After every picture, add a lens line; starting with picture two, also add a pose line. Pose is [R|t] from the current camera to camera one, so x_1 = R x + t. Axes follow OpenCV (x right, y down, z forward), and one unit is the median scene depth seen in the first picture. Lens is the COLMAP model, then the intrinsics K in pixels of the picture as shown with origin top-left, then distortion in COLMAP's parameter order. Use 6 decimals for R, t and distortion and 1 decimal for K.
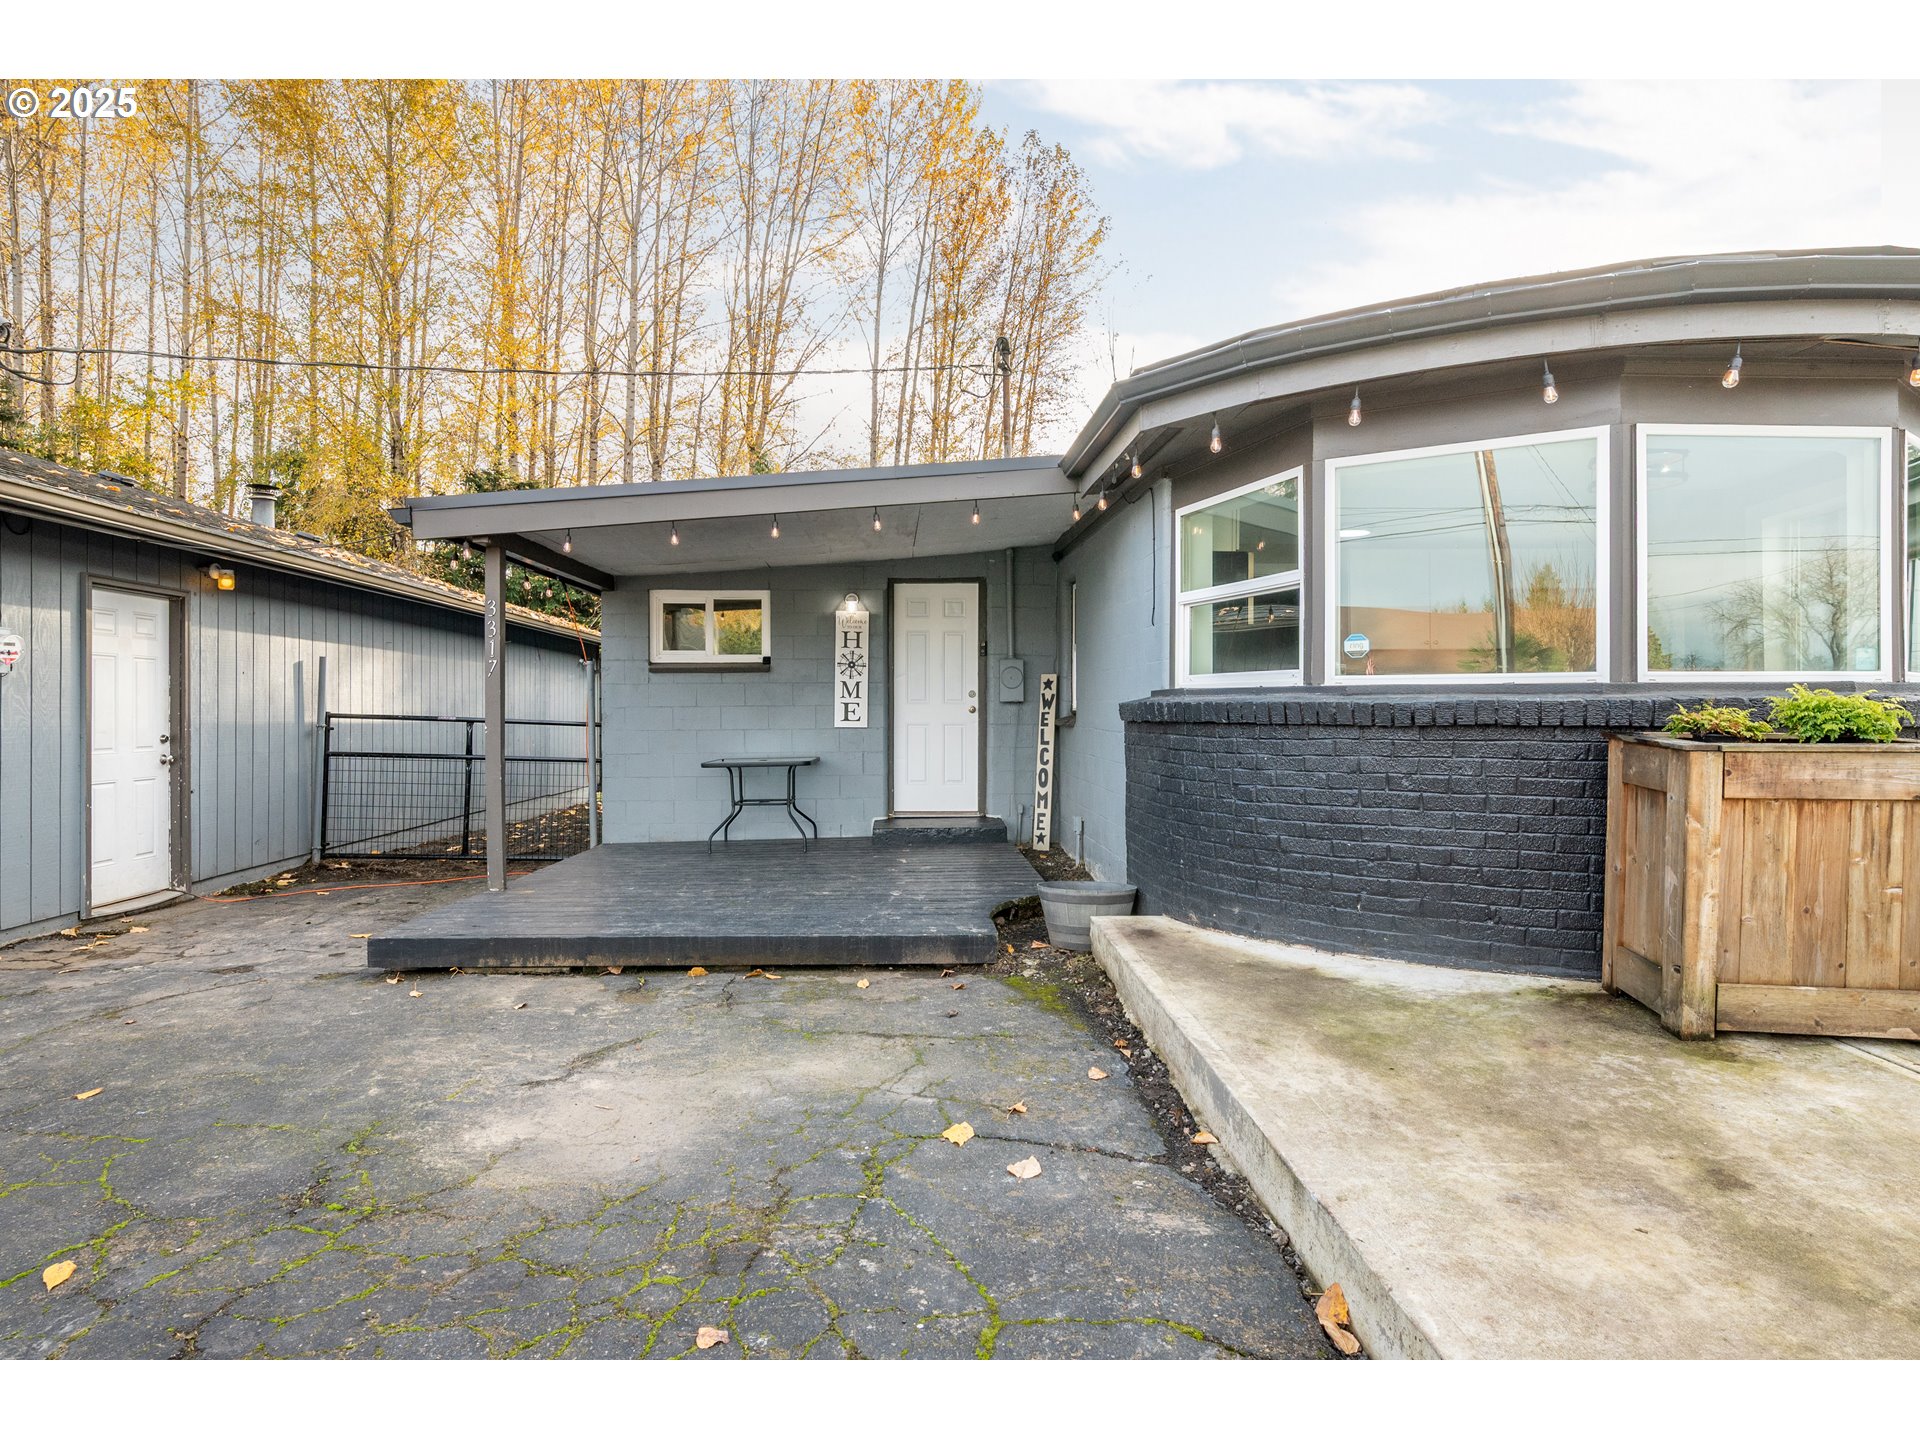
lens RADIAL K [[1091.6, 0, 951.1], [0, 1091.6, 730.7], [0, 0, 1]] dist [0.002862, 0.000942]
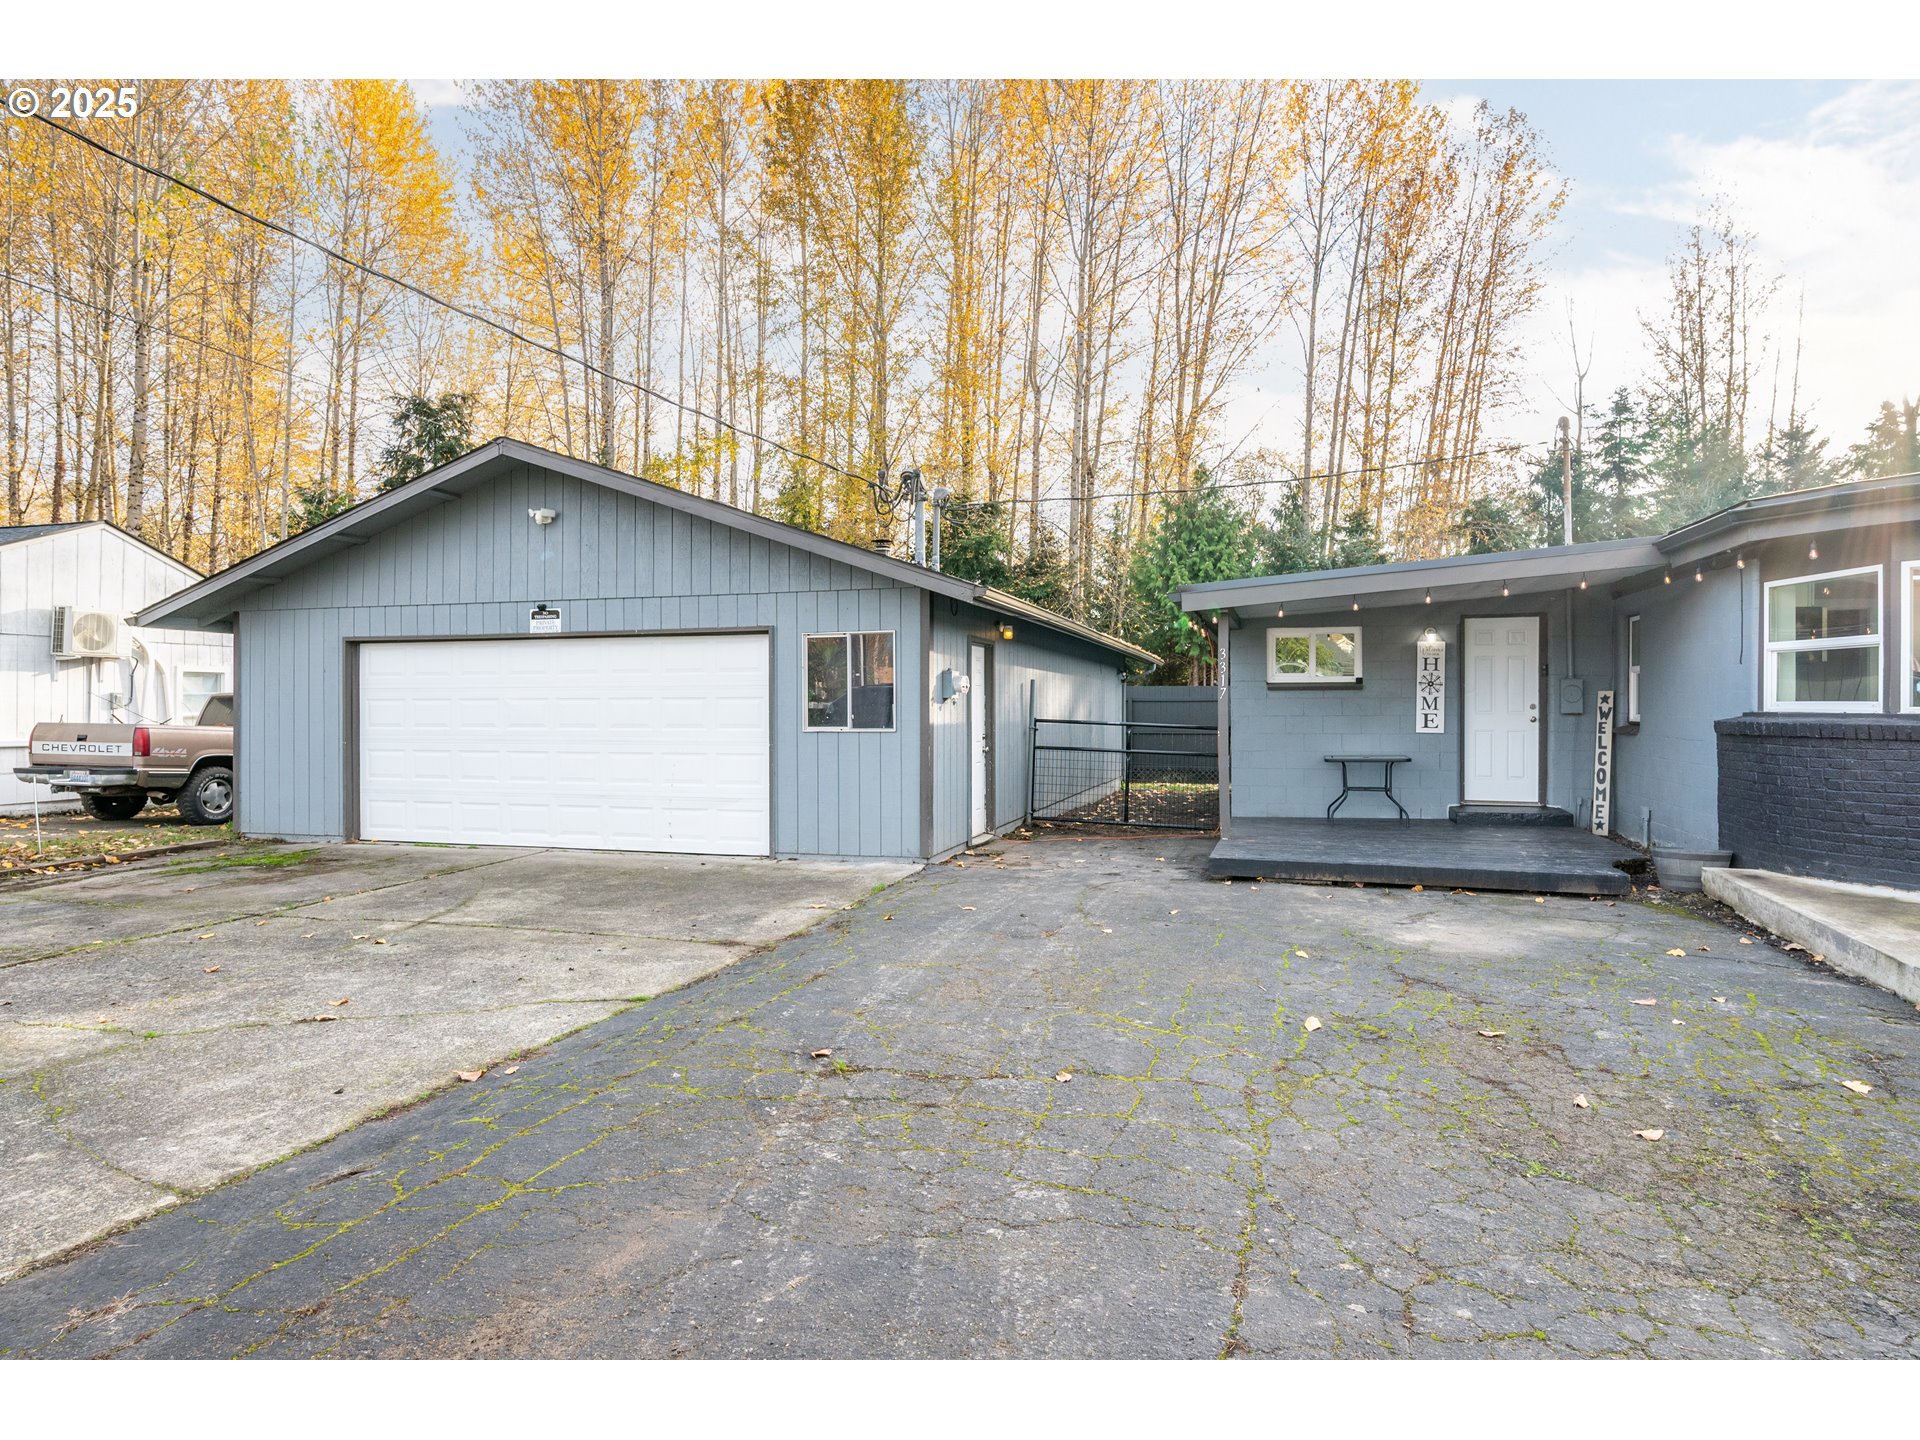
lens RADIAL K [[1134.4, 0, 949.7], [0, 1134.4, 717.0], [0, 0, 1]] dist [-0.002273, 0.000978]
pose [[0.942941, 0.007133, -0.332882, -0.183082], [-0.010220, 0.999919, -0.007521, -0.005907], [0.332802, 0.010494, 0.942938, -0.444295]]
